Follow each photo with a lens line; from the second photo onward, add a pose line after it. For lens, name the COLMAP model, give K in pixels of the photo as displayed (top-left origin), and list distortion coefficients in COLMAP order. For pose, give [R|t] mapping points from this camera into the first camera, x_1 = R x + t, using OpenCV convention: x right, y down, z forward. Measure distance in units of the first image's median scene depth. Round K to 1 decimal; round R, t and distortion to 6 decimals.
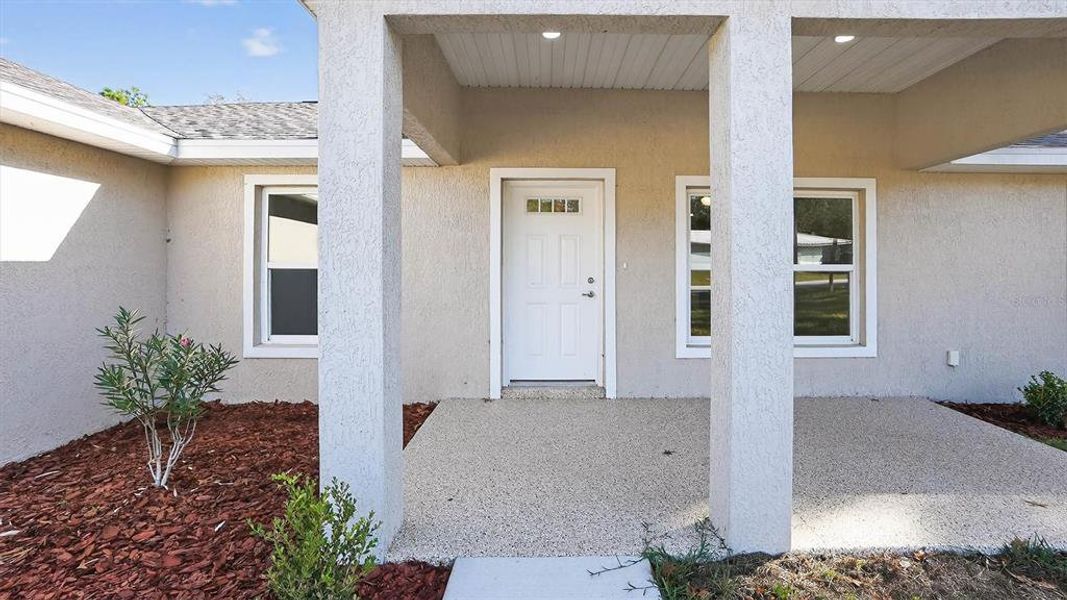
lens RADIAL K [[489.7, 0, 531.8], [0, 489.7, 295.6], [0, 0, 1]] dist [-0.022488, 0.000228]
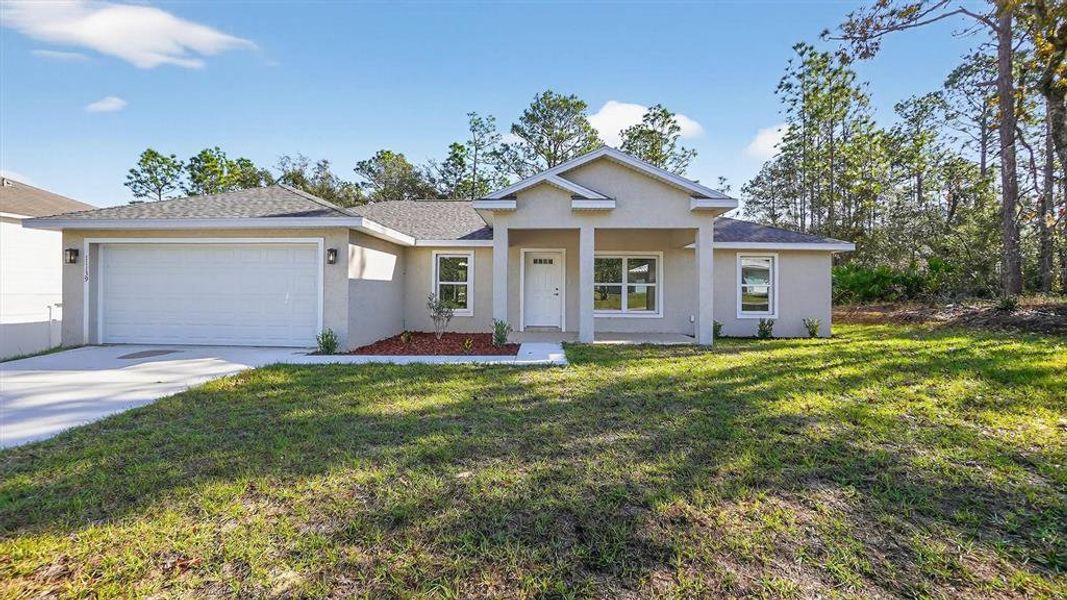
lens RADIAL K [[501.6, 0, 537.0], [0, 501.6, 306.9], [0, 0, 1]] dist [-0.029209, -0.000207]
pose [[0.999017, 0.002522, 0.044254, -0.112941], [-0.001456, 0.999709, -0.024091, 0.136865], [-0.044302, 0.024003, 0.998730, -1.794375]]
